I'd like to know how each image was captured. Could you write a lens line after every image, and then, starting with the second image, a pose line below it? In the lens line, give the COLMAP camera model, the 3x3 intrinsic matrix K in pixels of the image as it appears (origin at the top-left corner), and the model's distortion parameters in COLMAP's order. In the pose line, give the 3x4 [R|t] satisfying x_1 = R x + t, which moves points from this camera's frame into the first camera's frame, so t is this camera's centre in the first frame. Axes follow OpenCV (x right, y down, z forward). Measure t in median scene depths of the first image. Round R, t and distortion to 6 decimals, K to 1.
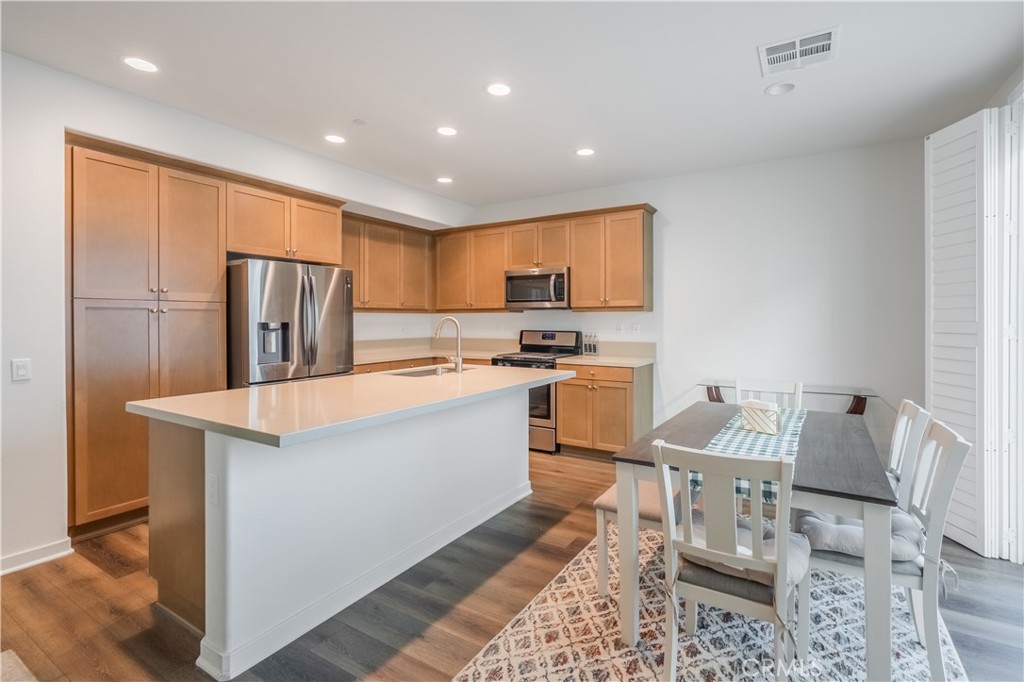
lens RADIAL K [[464.1, 0, 533.8], [0, 464.1, 321.5], [0, 0, 1]] dist [-0.001420, -0.000024]
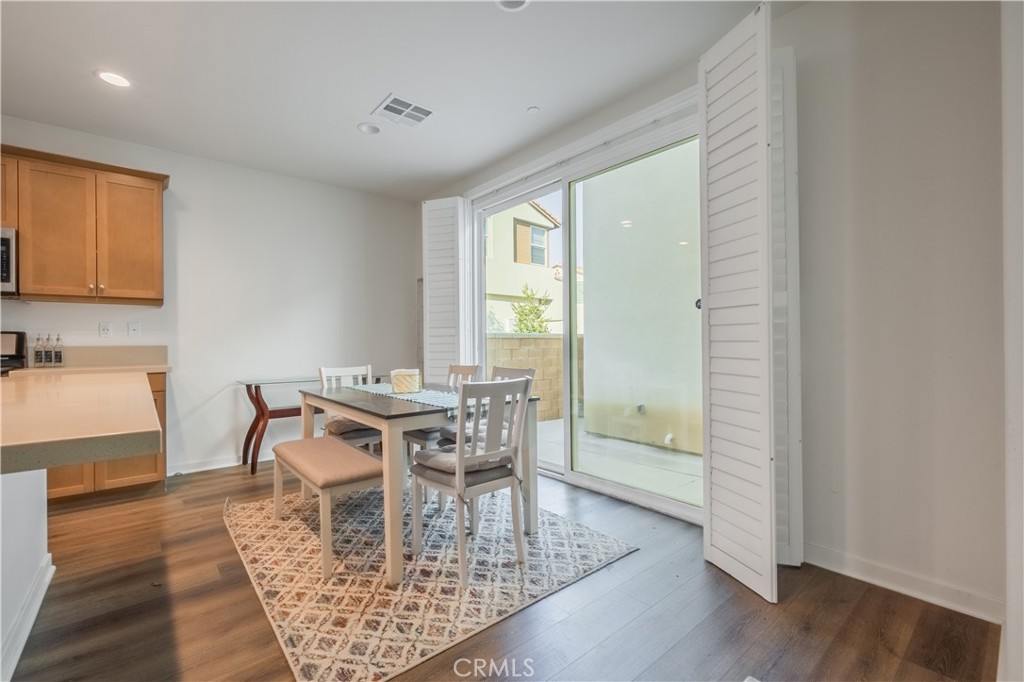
lens RADIAL K [[440.8, 0, 512.0], [0, 440.8, 341.0], [0, 0, 1]] dist [-0.000177, -0.000500]
pose [[0.328547, 0.002478, 0.944484, -0.365016], [0.013344, 0.999885, -0.007265, 0.066380], [-0.944393, 0.014991, 0.328476, 0.198795]]
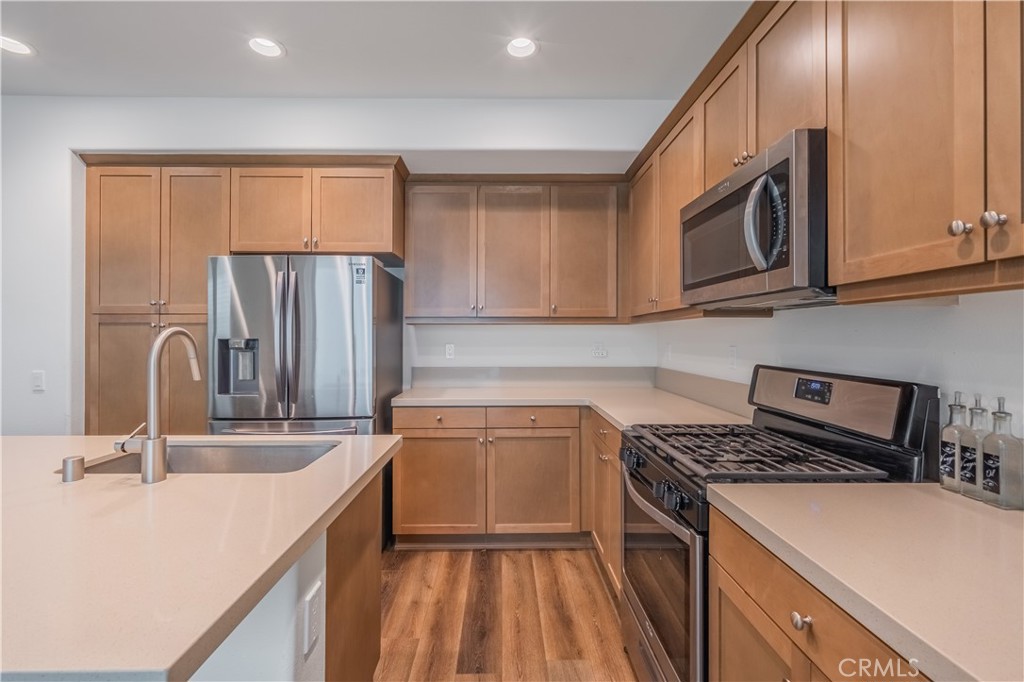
lens RADIAL K [[448.9, 0, 512.0], [0, 448.9, 341.0], [0, 0, 1]] dist [0.000491, 0.000350]
pose [[0.517787, 0.010690, -0.855443, 0.263785], [-0.004274, 0.999942, 0.009908, -0.003664], [0.855499, -0.001474, 0.517803, 0.965252]]
